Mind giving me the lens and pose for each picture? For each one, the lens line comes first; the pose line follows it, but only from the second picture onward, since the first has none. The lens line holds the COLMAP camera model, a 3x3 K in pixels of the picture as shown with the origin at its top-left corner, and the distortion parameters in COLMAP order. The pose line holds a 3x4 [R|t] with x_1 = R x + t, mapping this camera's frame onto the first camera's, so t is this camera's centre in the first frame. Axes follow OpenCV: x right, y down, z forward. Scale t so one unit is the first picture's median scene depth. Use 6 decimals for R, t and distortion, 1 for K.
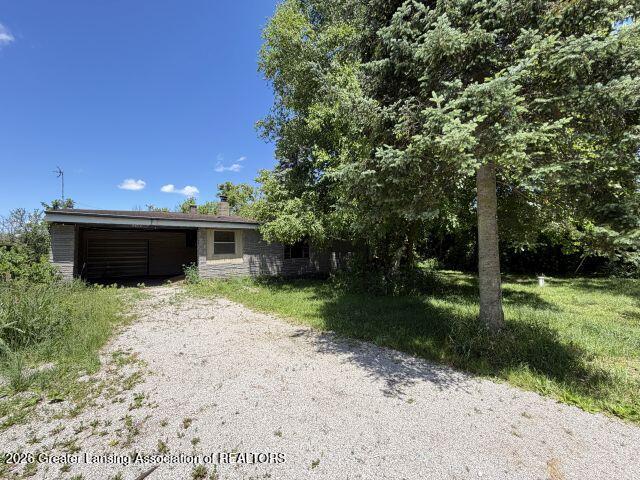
lens RADIAL K [[281.3, 0, 317.8], [0, 281.3, 240.3], [0, 0, 1]] dist [-0.002517, -0.000517]
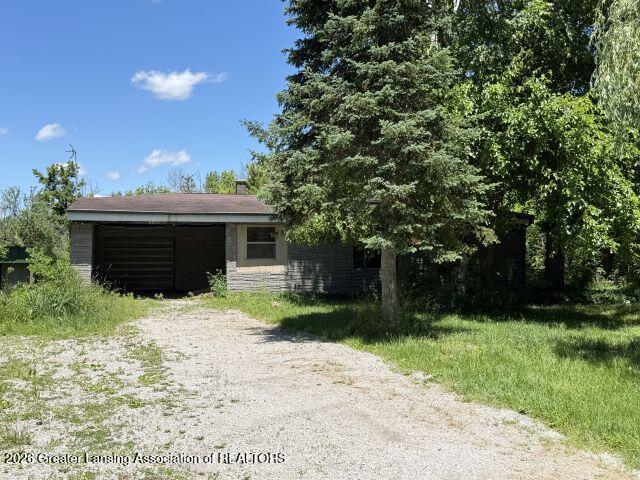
lens RADIAL K [[743.4, 0, 320.5], [0, 743.4, 239.9], [0, 0, 1]] dist [0.027753, 0.000000]
pose [[0.923097, 0.000342, -0.384567, 0.561825], [0.003425, 0.999953, 0.009110, -0.016759], [0.384552, -0.009726, 0.923052, -0.714778]]
